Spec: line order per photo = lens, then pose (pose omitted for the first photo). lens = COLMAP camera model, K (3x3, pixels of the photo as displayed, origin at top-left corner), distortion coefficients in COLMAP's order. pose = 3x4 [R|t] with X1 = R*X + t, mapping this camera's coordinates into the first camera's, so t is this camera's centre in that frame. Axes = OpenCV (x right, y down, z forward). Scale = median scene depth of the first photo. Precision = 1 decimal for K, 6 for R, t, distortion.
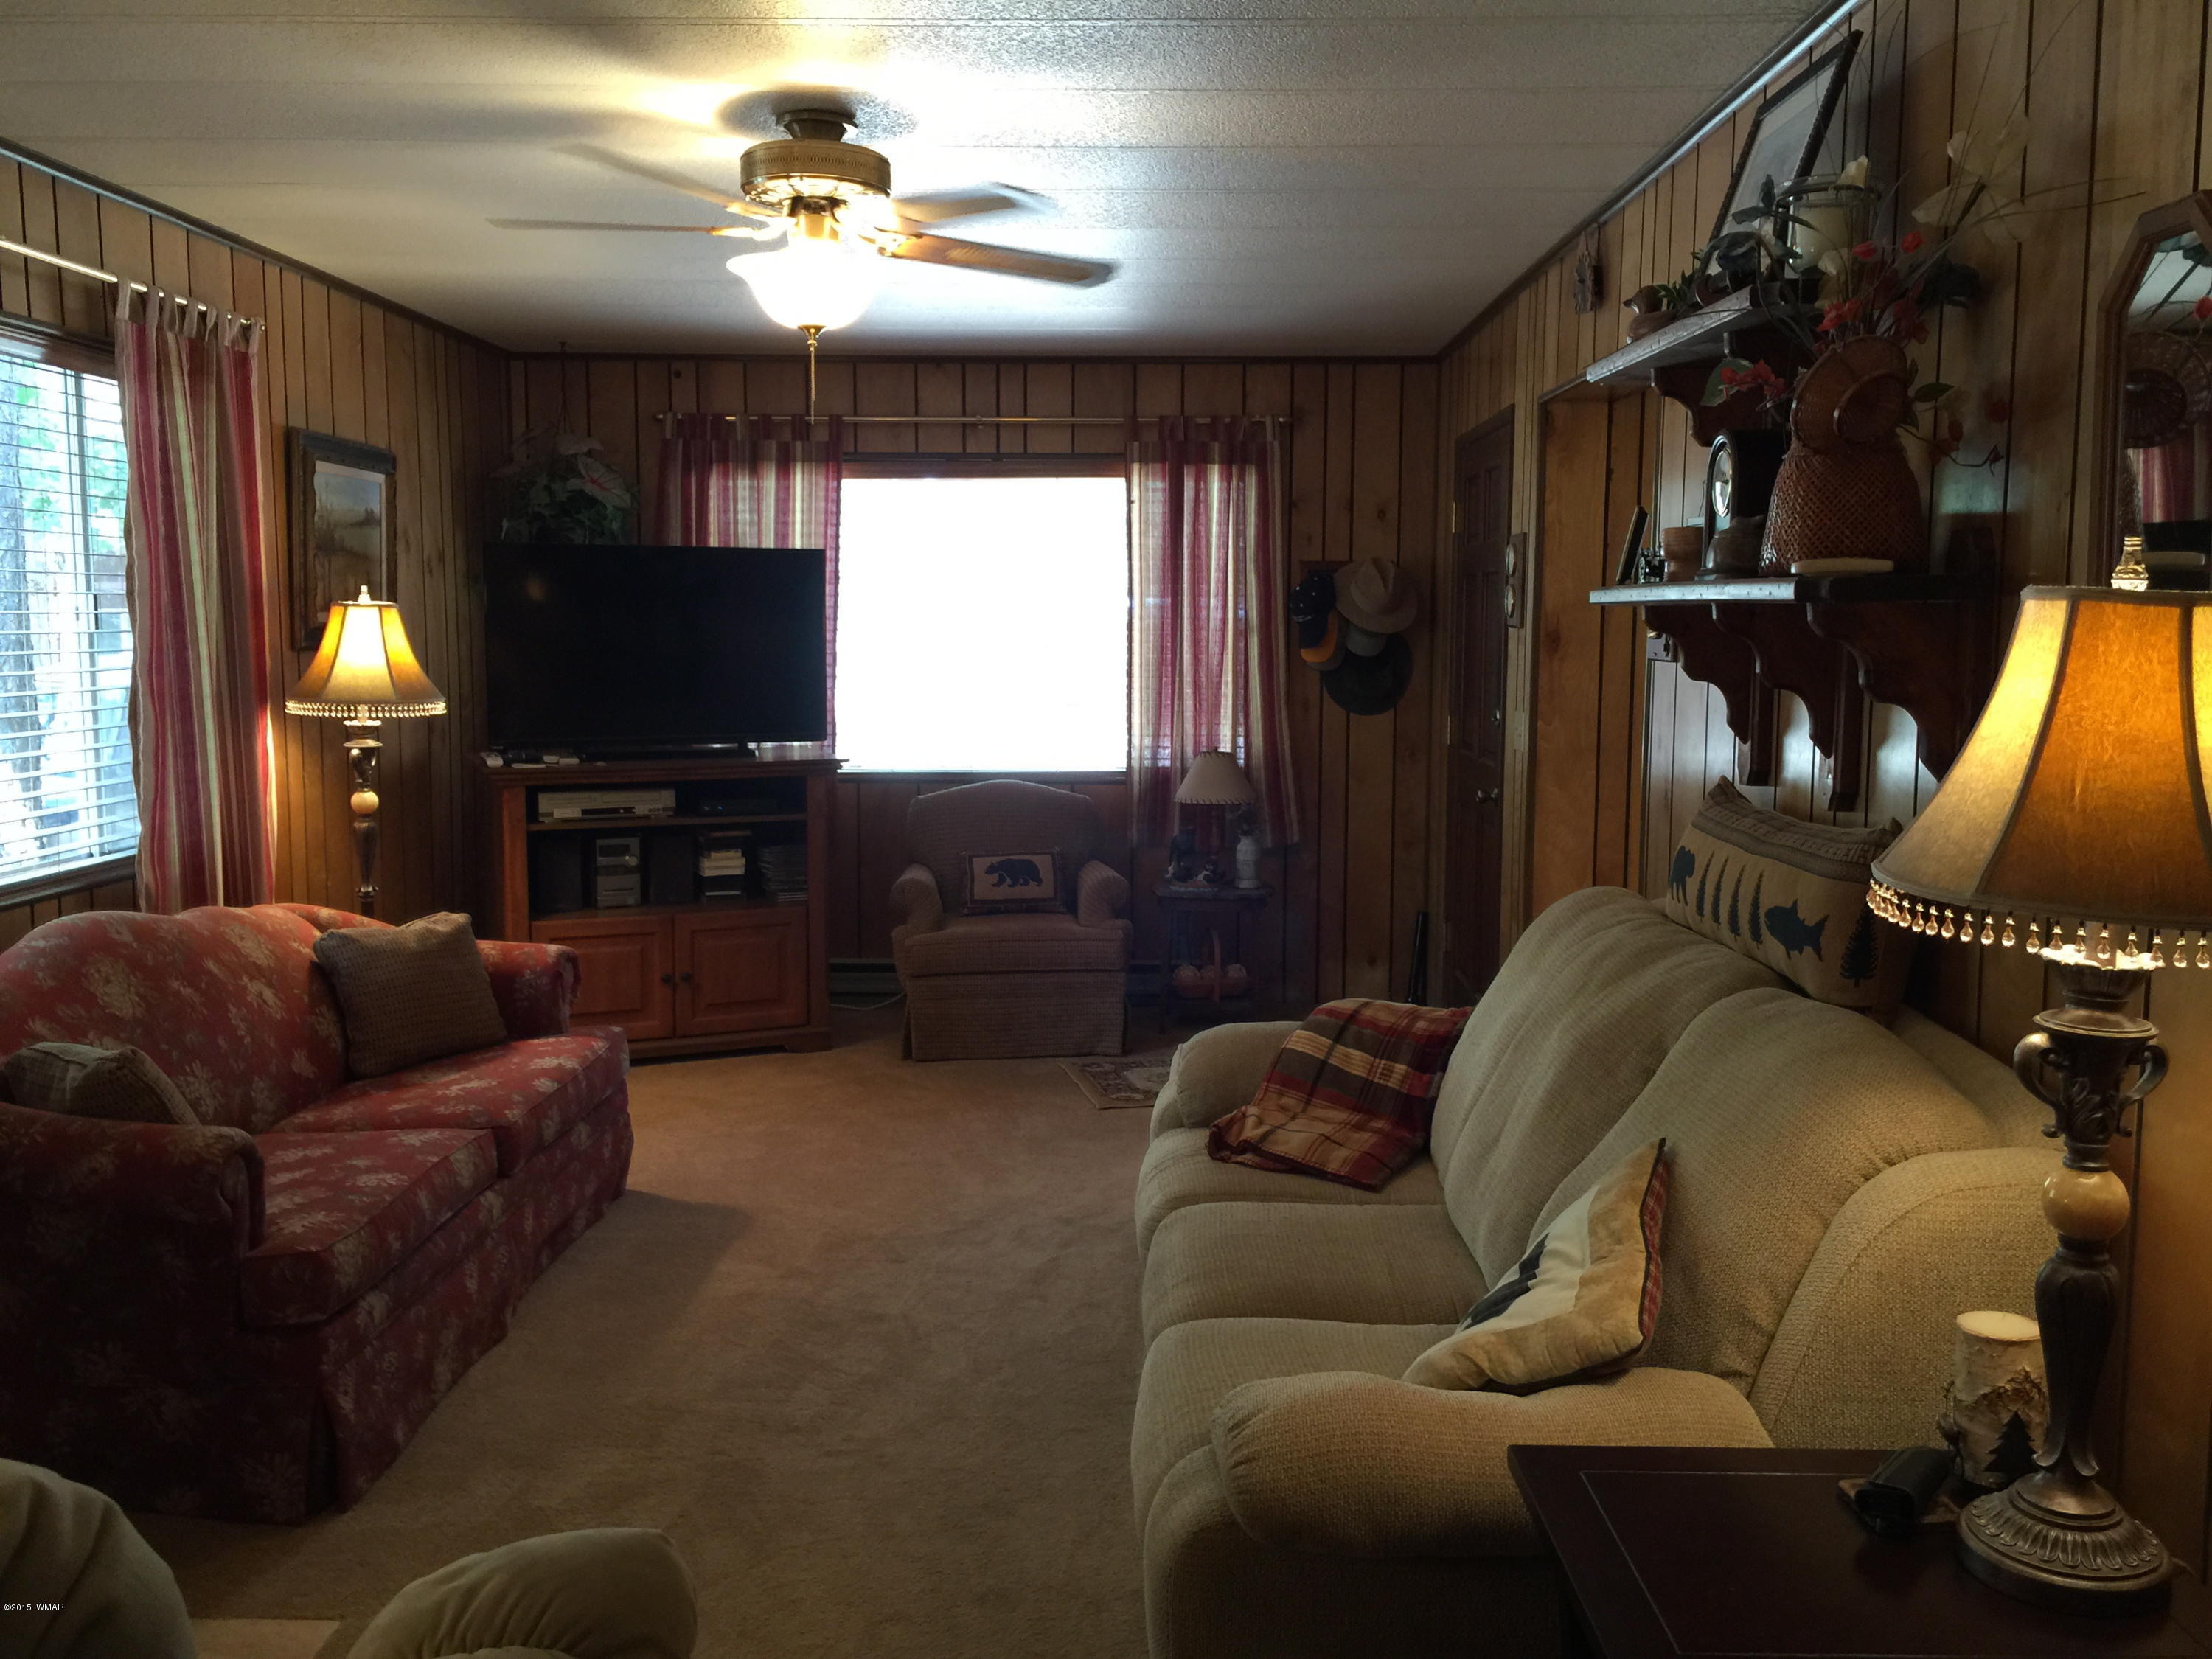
lens RADIAL K [[1896.1, 0, 1144.4], [0, 1896.1, 799.8], [0, 0, 1]] dist [0.067646, -0.086771]
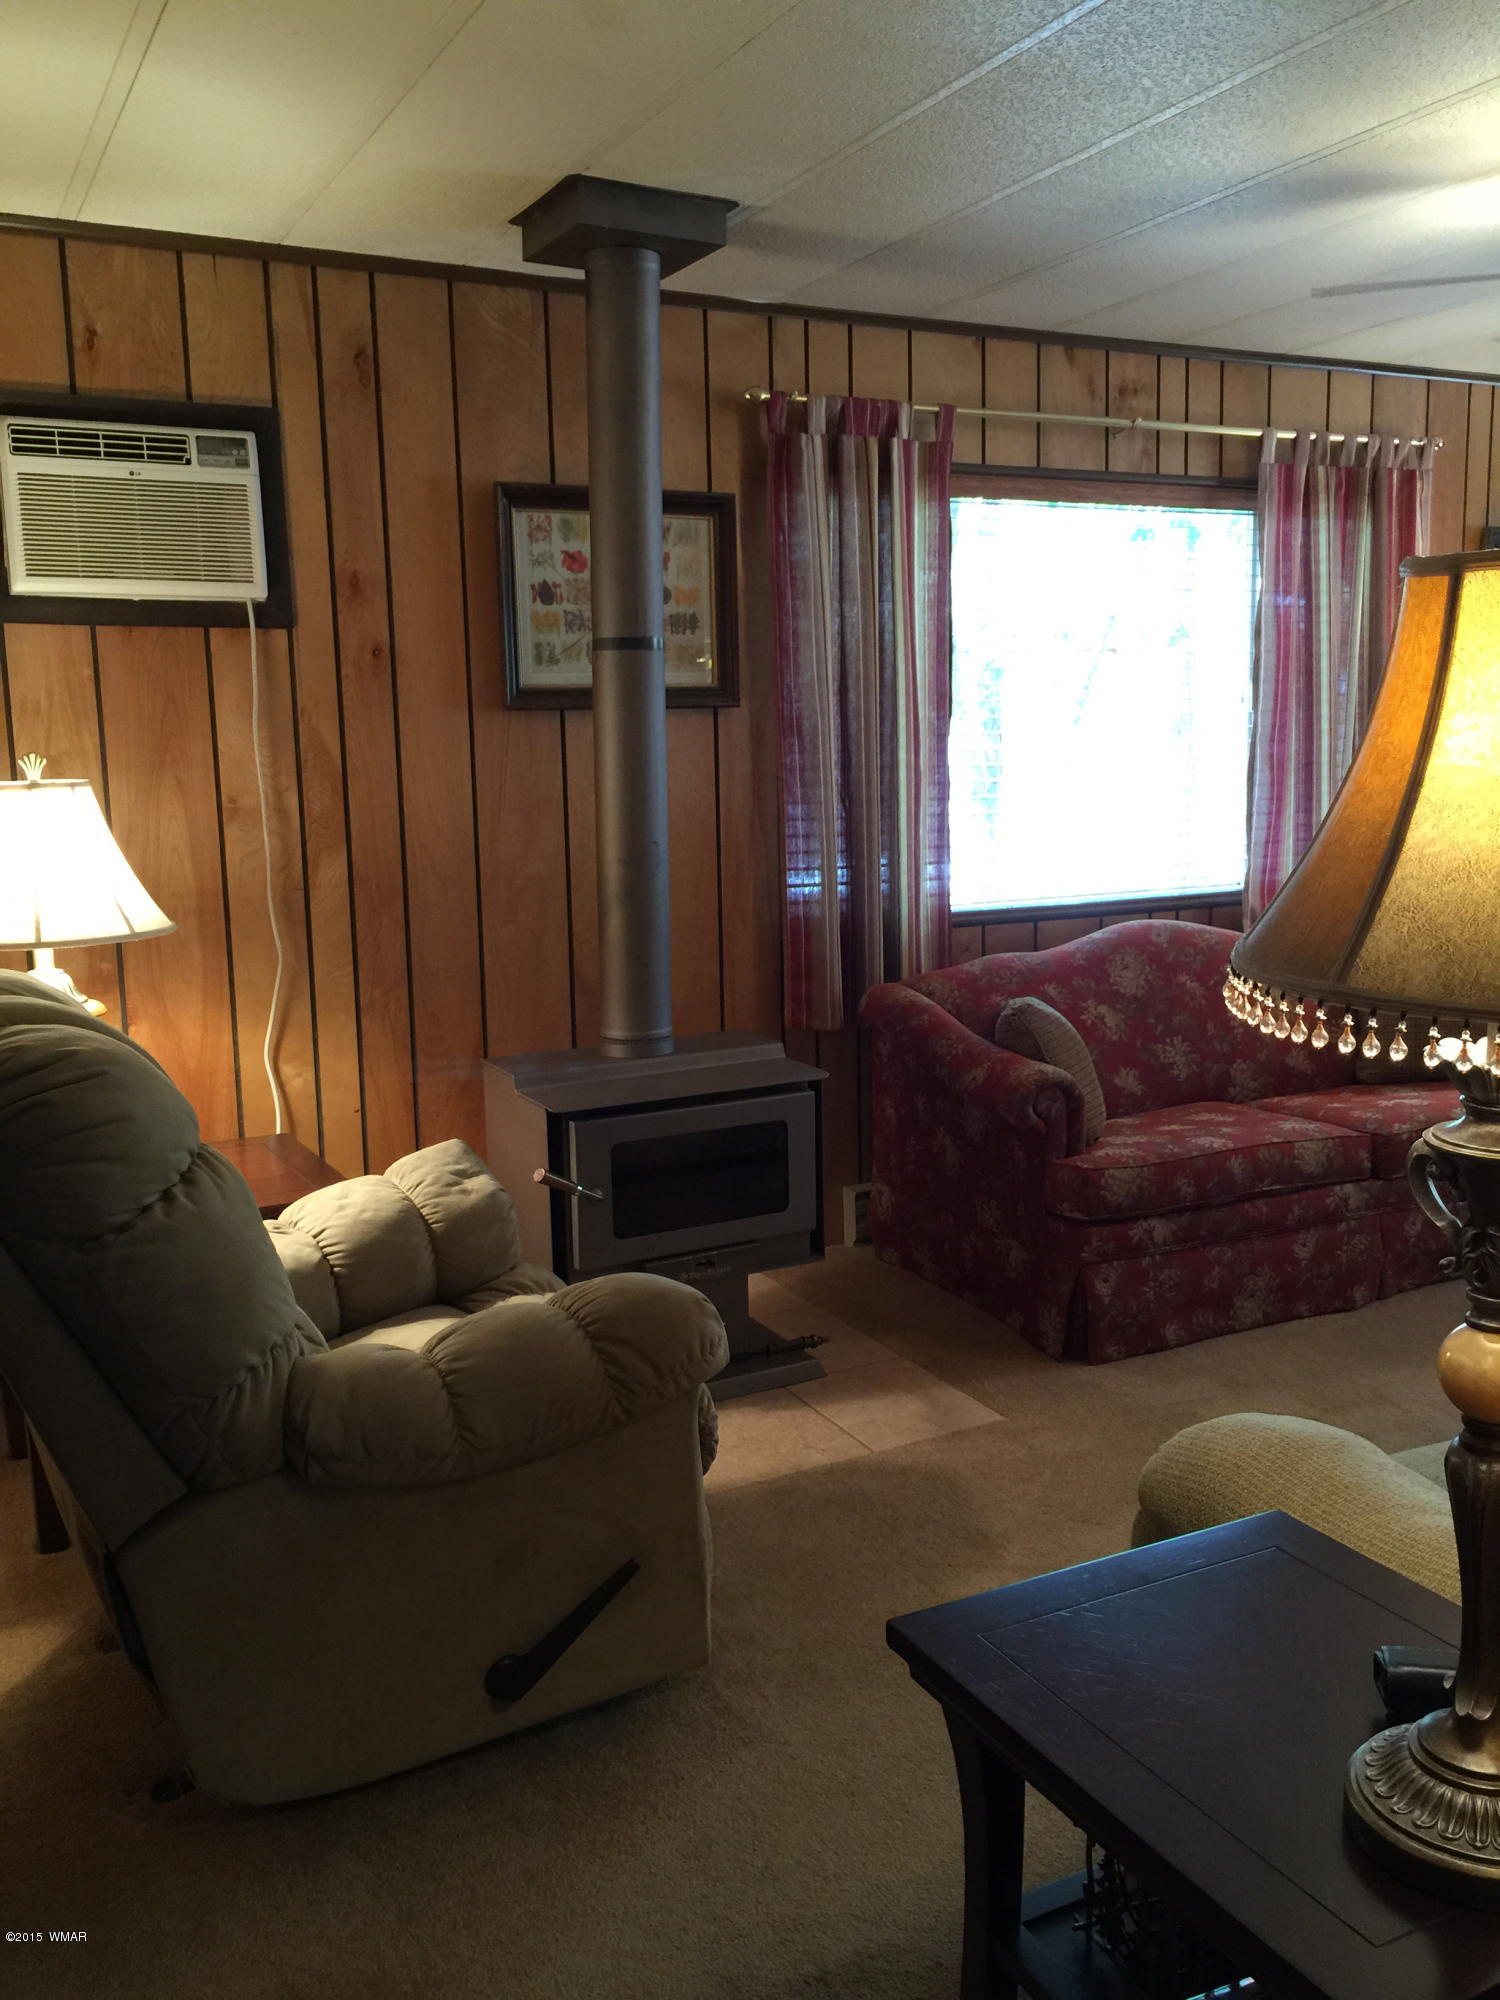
lens RADIAL K [[1714.3, 0, 743.1], [0, 1714.3, 979.8], [0, 0, 1]] dist [0.067646, -0.086771]
pose [[0.470871, 0.120099, -0.873989, 0.407317], [-0.062506, 0.992742, 0.102742, -0.006880], [0.879985, 0.006252, 0.474961, 0.166565]]
